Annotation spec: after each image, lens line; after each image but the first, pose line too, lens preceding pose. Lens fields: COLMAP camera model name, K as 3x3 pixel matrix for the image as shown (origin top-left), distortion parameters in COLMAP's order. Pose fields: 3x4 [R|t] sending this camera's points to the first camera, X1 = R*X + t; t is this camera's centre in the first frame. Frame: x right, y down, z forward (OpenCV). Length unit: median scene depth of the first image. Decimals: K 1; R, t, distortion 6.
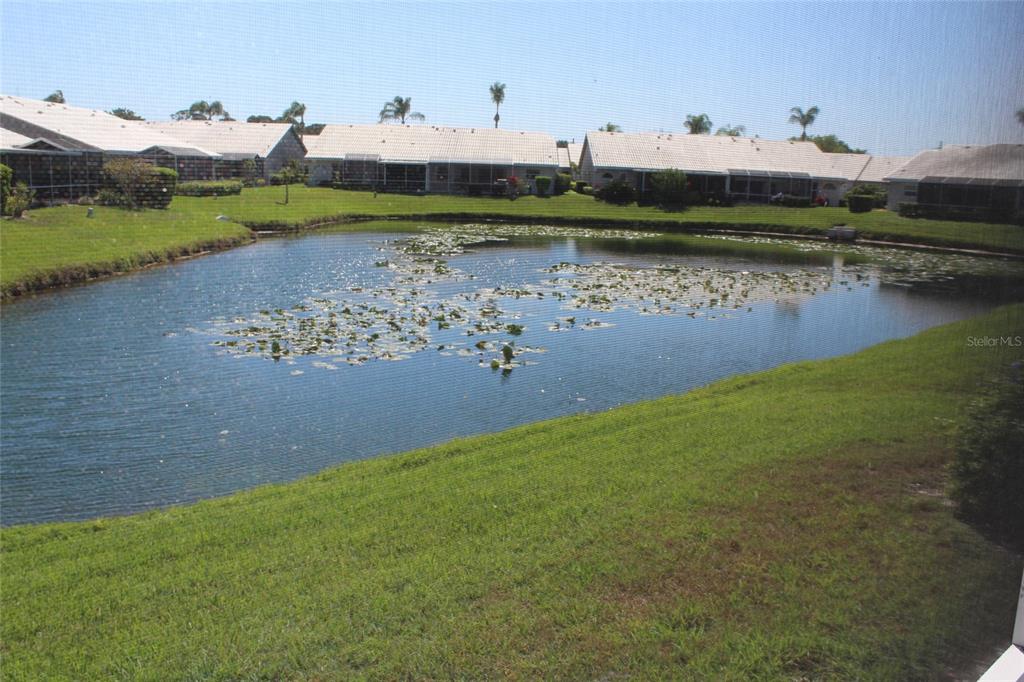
lens RADIAL K [[915.6, 0, 512.0], [0, 915.6, 341.0], [0, 0, 1]] dist [-0.145603, 0.146471]
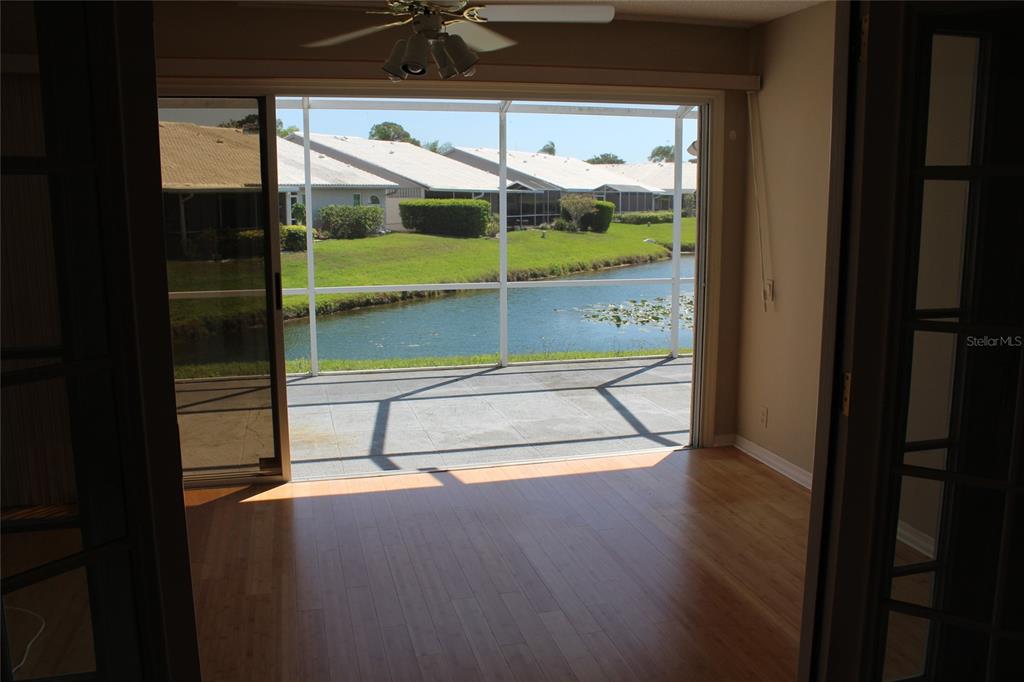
lens RADIAL K [[850.8, 0, 512.0], [0, 850.8, 341.0], [0, 0, 1]] dist [-0.176818, 0.152082]
pose [[0.865879, 0.049521, -0.497797, 0.094658], [-0.062432, 0.998006, -0.009314, 0.022885], [0.496343, 0.039143, 0.867244, -0.096329]]
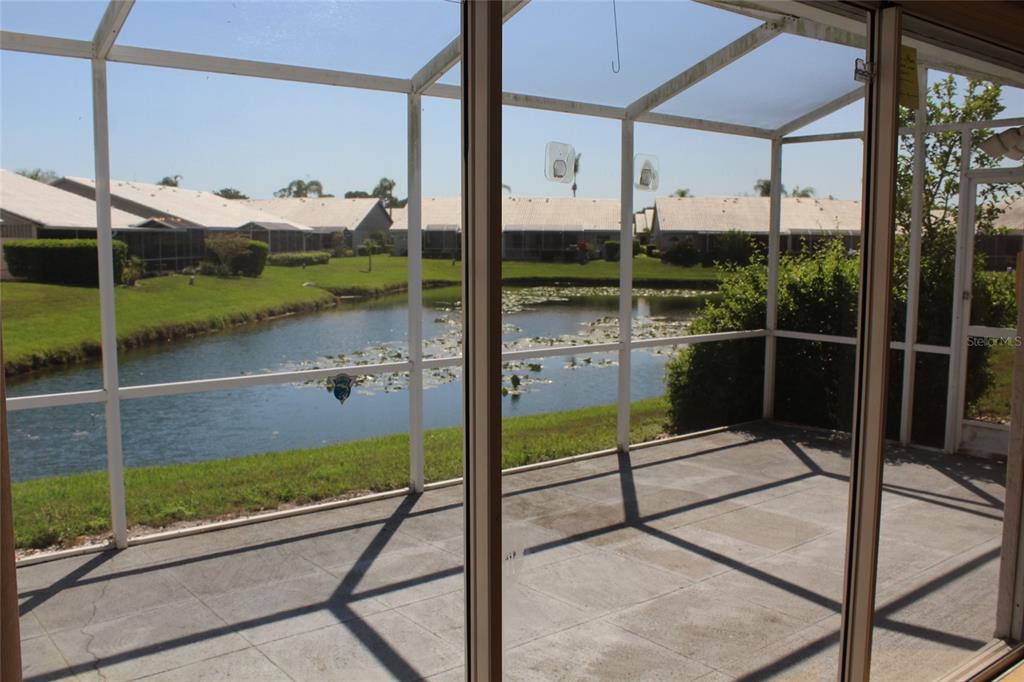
lens RADIAL K [[915.6, 0, 512.0], [0, 915.6, 341.0], [0, 0, 1]] dist [-0.145603, 0.146471]
pose [[0.994189, -0.017640, -0.106189, 0.040431], [0.009712, 0.997157, -0.074720, 0.016669], [0.107205, 0.073255, 0.991535, -0.069204]]
